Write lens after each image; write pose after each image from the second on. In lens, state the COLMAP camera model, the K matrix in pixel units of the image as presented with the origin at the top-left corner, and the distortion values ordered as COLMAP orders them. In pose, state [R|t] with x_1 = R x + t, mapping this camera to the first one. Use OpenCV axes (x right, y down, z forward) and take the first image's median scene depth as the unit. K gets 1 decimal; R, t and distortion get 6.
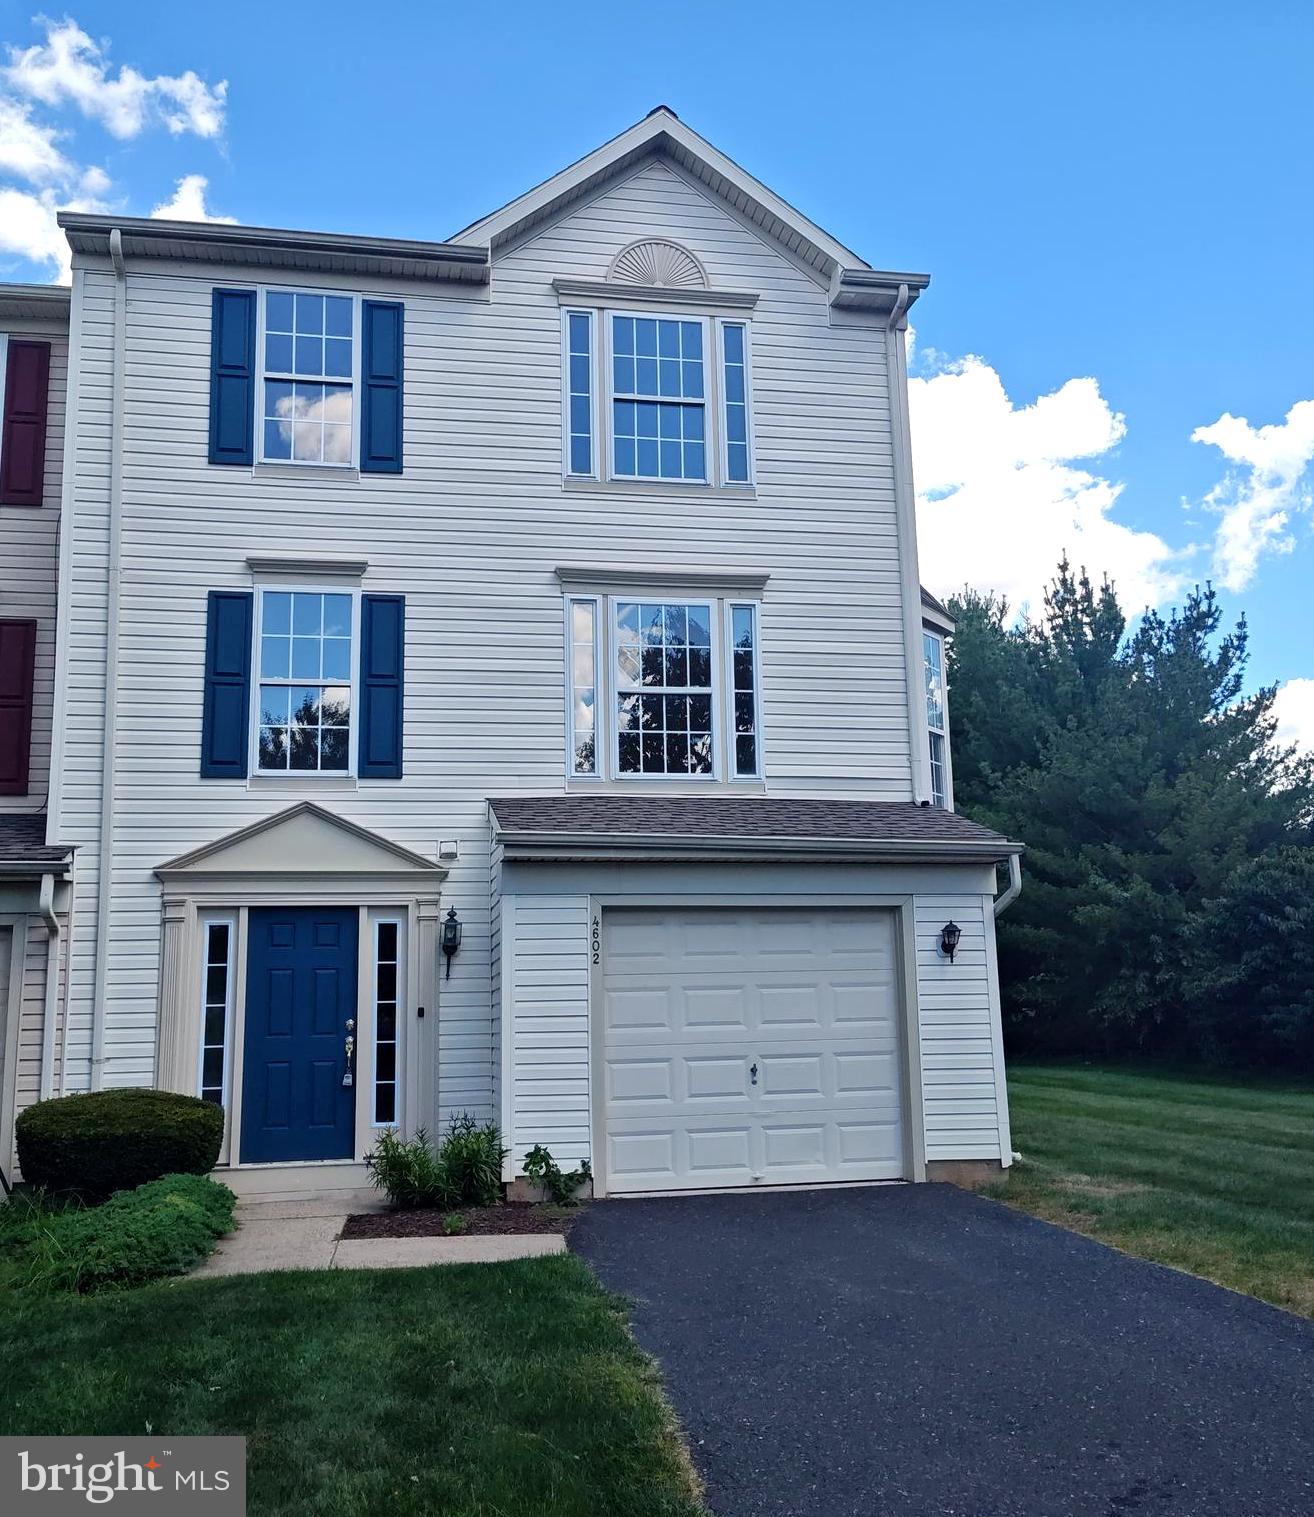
lens RADIAL K [[1389.0, 0, 641.0], [0, 1389.0, 761.9], [0, 0, 1]] dist [0.031273, -0.000244]
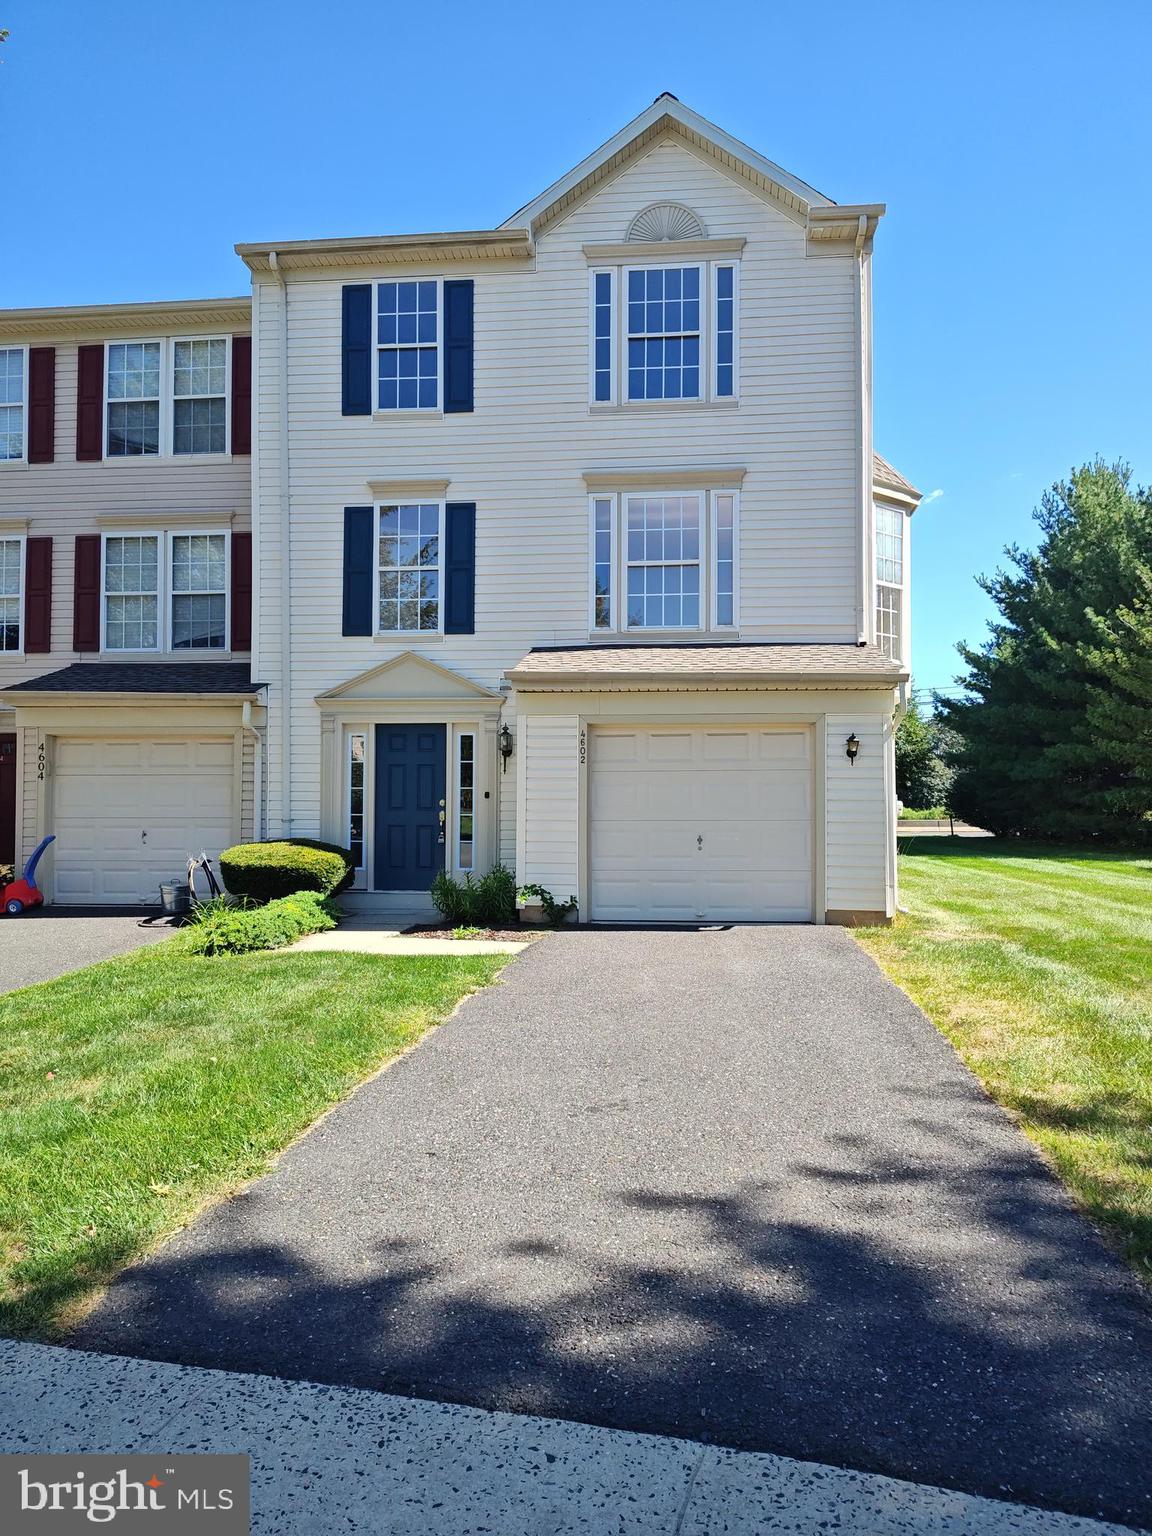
lens RADIAL K [[1042.5, 0, 588.5], [0, 1042.5, 764.0], [0, 0, 1]] dist [0.068443, -0.087070]
pose [[0.961204, 0.010026, -0.275658, 0.226300], [0.027865, 0.990698, 0.133195, 0.003769], [0.274429, -0.135709, 0.951983, -0.010053]]
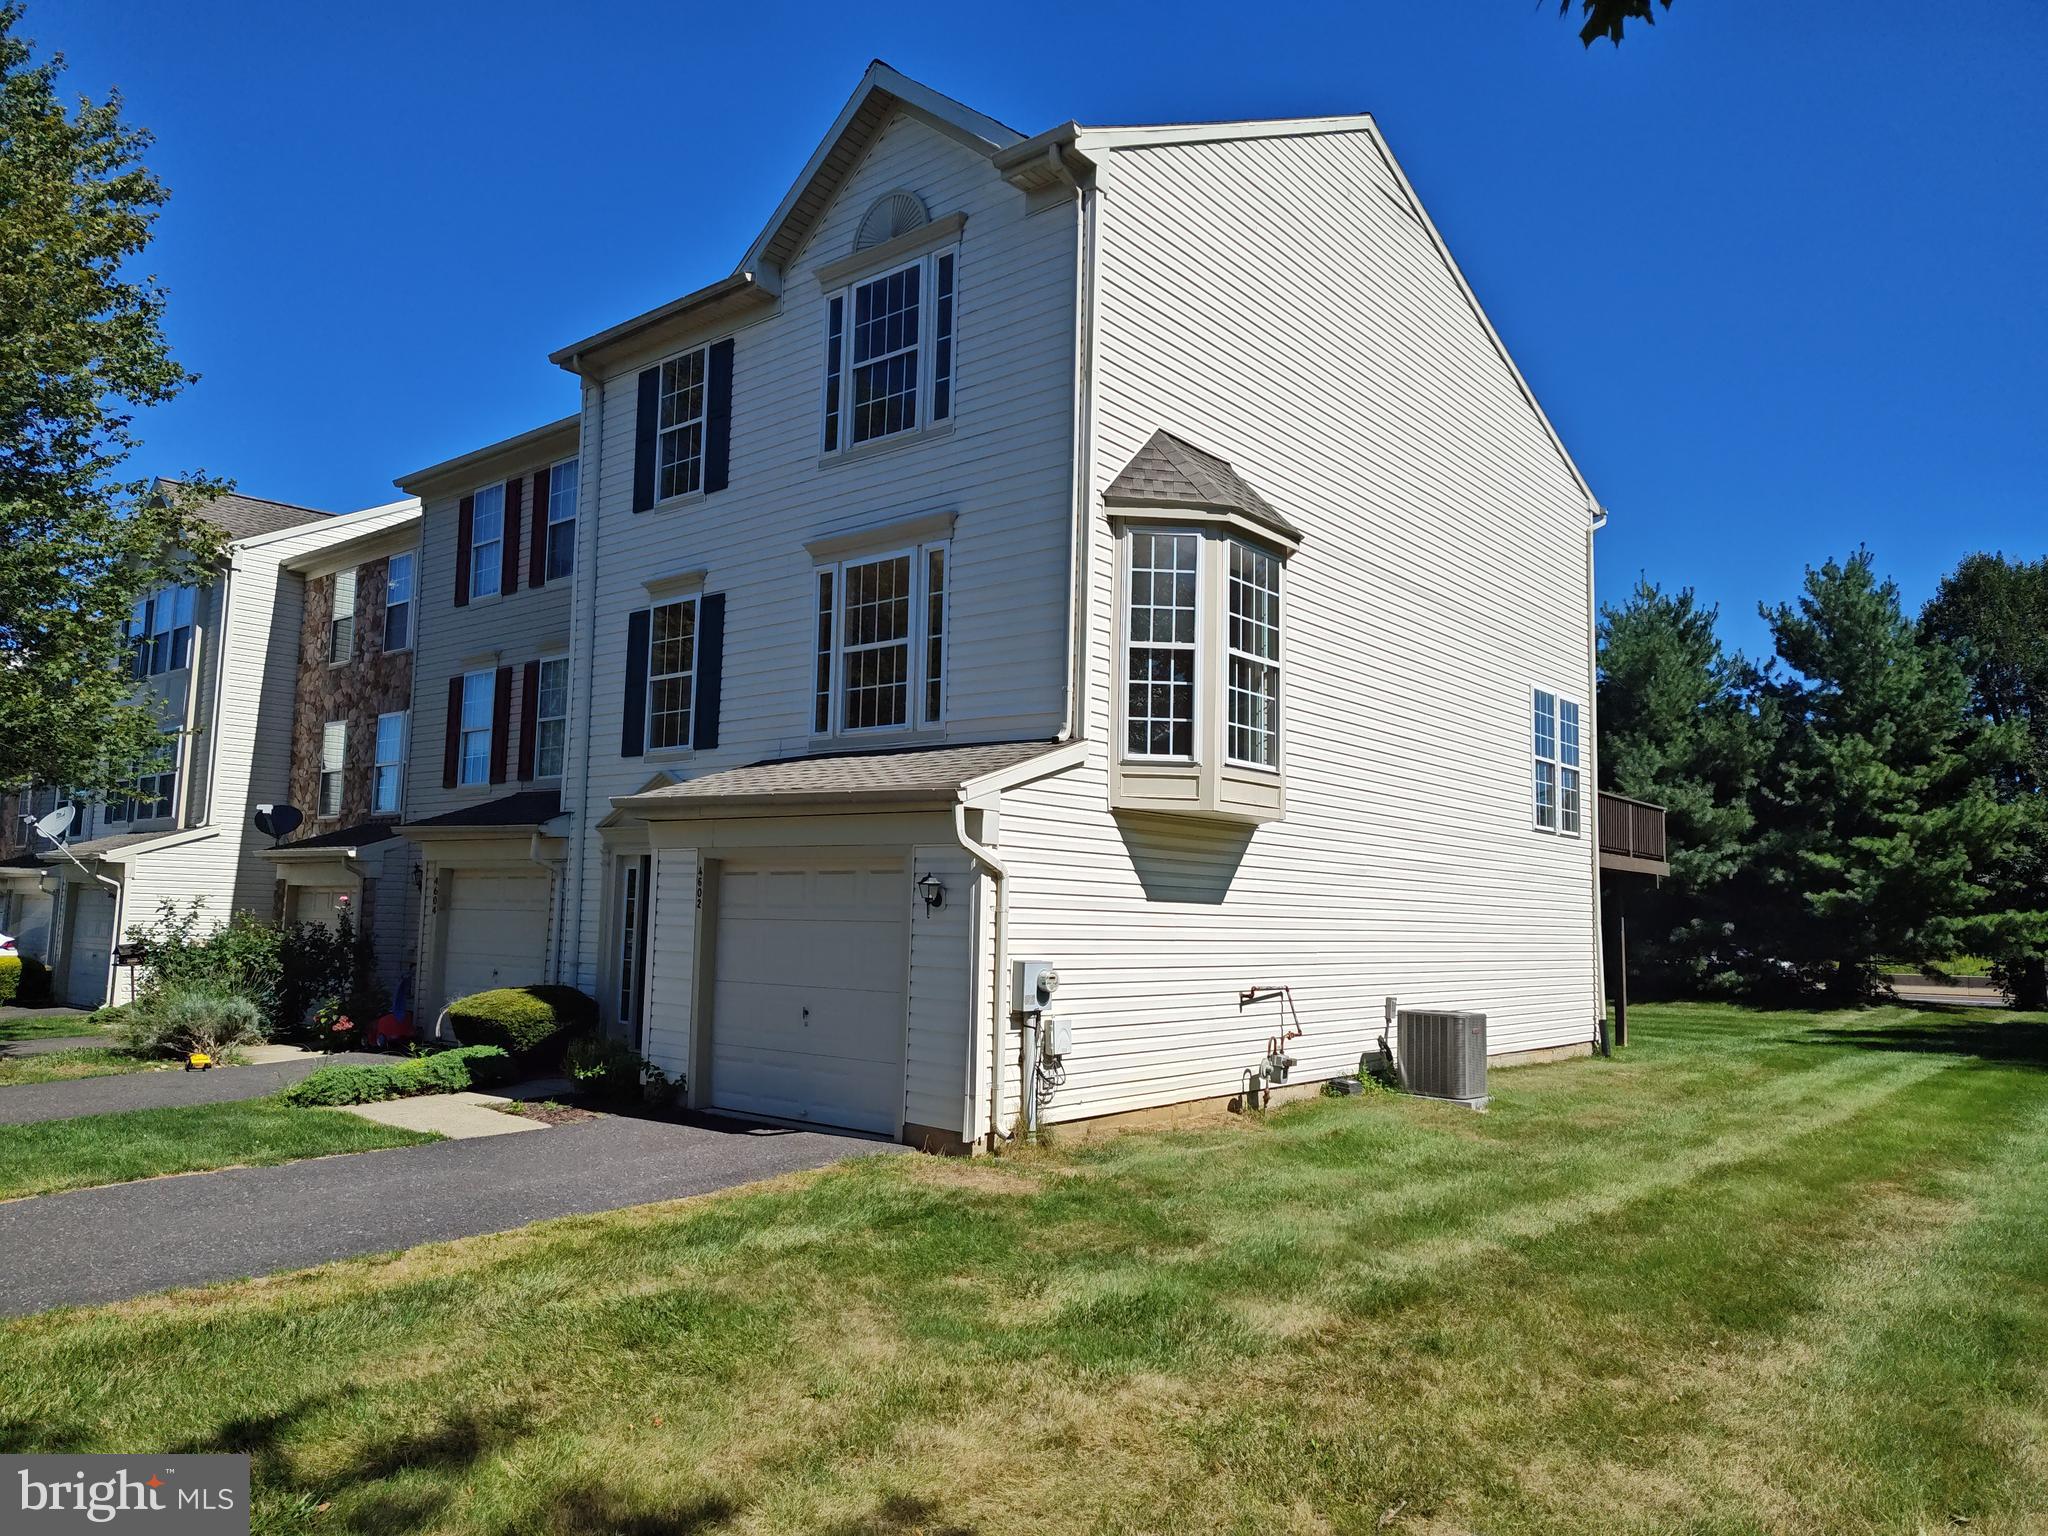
lens RADIAL K [[1390.1, 0, 1017.0], [0, 1390.1, 765.2], [0, 0, 1]] dist [0.068443, -0.087070]
pose [[0.641041, -0.047673, -0.766024, 0.865826], [0.097909, 0.994994, 0.020012, 0.026054], [0.761236, -0.087829, 0.642500, 0.399126]]
